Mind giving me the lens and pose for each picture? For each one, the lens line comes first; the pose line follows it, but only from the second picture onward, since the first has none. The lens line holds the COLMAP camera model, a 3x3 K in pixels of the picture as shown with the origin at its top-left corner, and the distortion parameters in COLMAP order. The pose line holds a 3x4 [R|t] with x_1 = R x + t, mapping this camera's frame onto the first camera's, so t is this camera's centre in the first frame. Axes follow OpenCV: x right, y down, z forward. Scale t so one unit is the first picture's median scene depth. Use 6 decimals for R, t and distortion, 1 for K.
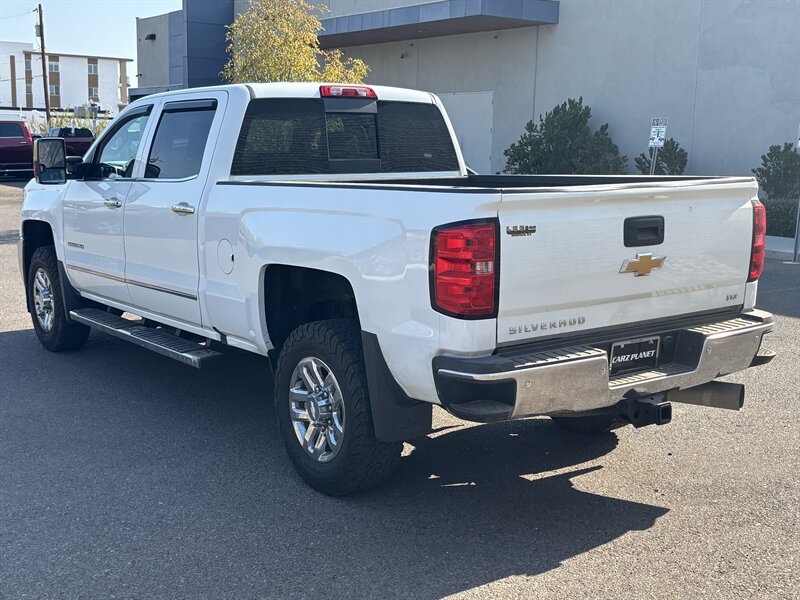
lens RADIAL K [[992.5, 0, 400.7], [0, 992.5, 301.2], [0, 0, 1]] dist [0.113935, -0.026689]
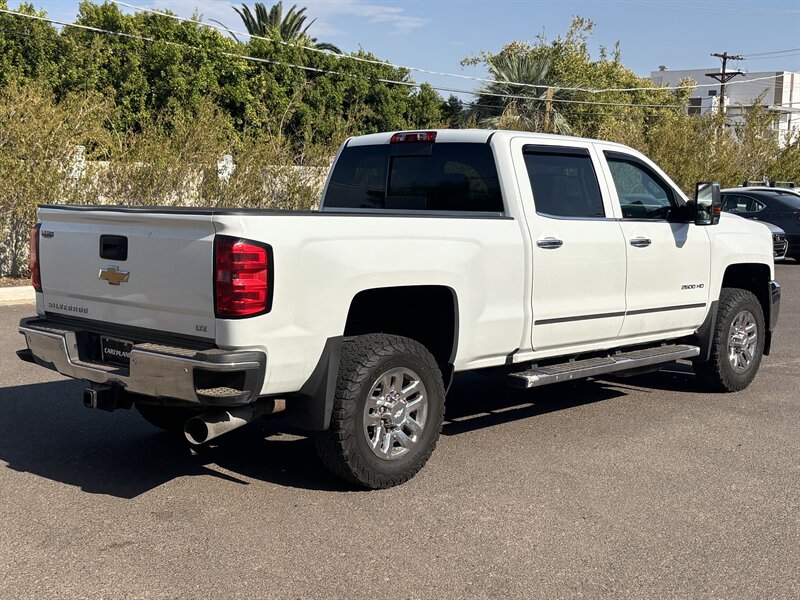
lens RADIAL K [[1076.5, 0, 398.6], [0, 1076.5, 290.0], [0, 0, 1]] dist [0.096705, 0.501836]
pose [[0.170737, 0.092036, -0.981009, 1.442170], [-0.168246, 0.983729, 0.063009, -0.144883], [0.970846, 0.154293, 0.183444, 0.996532]]
